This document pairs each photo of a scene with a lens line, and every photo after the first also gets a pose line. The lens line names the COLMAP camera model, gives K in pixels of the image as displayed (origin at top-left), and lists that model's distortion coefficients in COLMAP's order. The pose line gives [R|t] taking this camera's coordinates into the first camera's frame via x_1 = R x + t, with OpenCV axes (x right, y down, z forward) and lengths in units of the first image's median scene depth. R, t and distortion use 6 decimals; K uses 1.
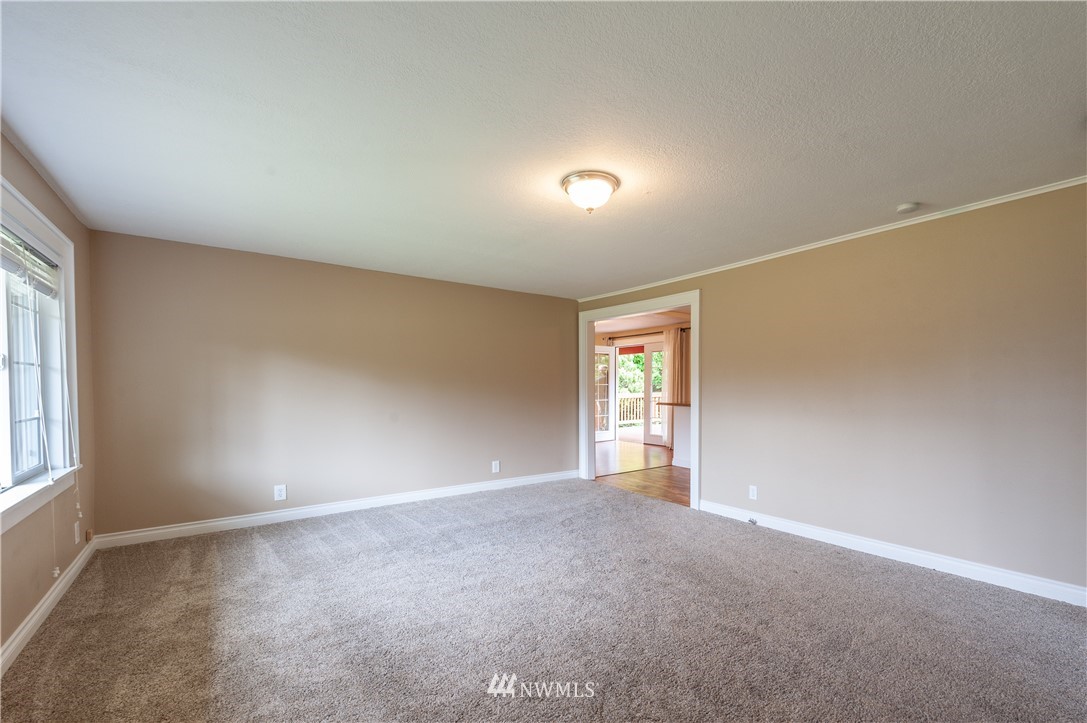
lens RADIAL K [[446.2, 0, 576.2], [0, 446.2, 400.1], [0, 0, 1]] dist [0.000868, 0.000068]
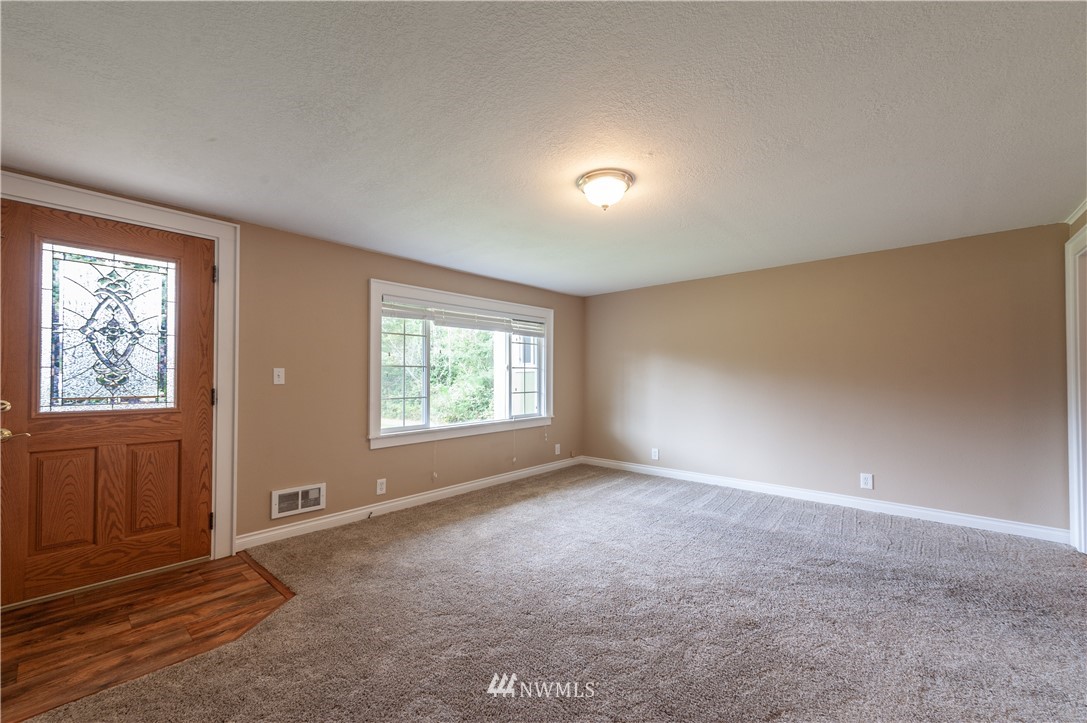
lens RADIAL K [[438.6, 0, 557.5], [0, 438.6, 370.8], [0, 0, 1]] dist [-0.000196, -0.000004]
pose [[0.202304, -0.012277, -0.979246, 0.659901], [-0.025821, 0.999507, -0.017865, -0.019350], [0.978982, 0.028900, 0.201887, 0.461376]]
